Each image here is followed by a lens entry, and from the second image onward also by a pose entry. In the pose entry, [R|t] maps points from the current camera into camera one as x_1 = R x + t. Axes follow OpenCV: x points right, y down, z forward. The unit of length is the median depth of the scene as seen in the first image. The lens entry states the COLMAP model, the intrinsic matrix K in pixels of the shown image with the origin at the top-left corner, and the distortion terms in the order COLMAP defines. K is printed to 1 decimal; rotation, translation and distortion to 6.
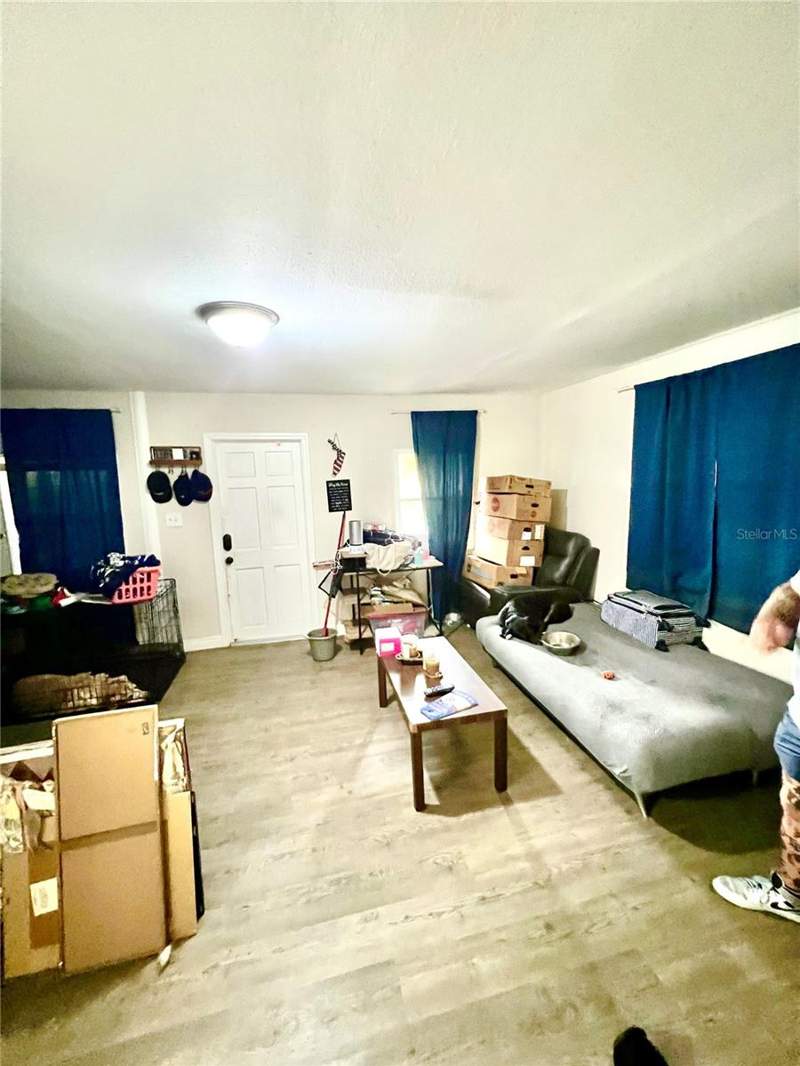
lens RADIAL K [[426.4, 0, 400.0], [0, 426.4, 533.0], [0, 0, 1]] dist [0.001307, 0.000583]
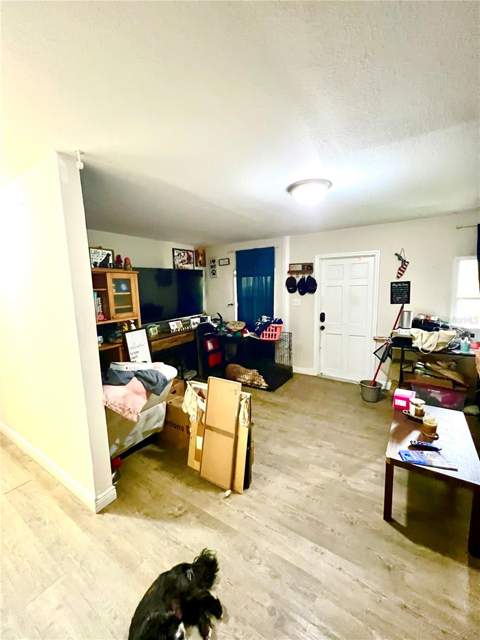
lens RADIAL K [[256.0, 0, 240.0], [0, 256.0, 320.0], [0, 0, 1]] dist [0.001307, 0.000583]
pose [[0.684779, 0.110956, -0.720255, 0.134735], [-0.096680, 0.993437, 0.061122, 0.002127], [0.722309, 0.027779, 0.691012, 0.037433]]
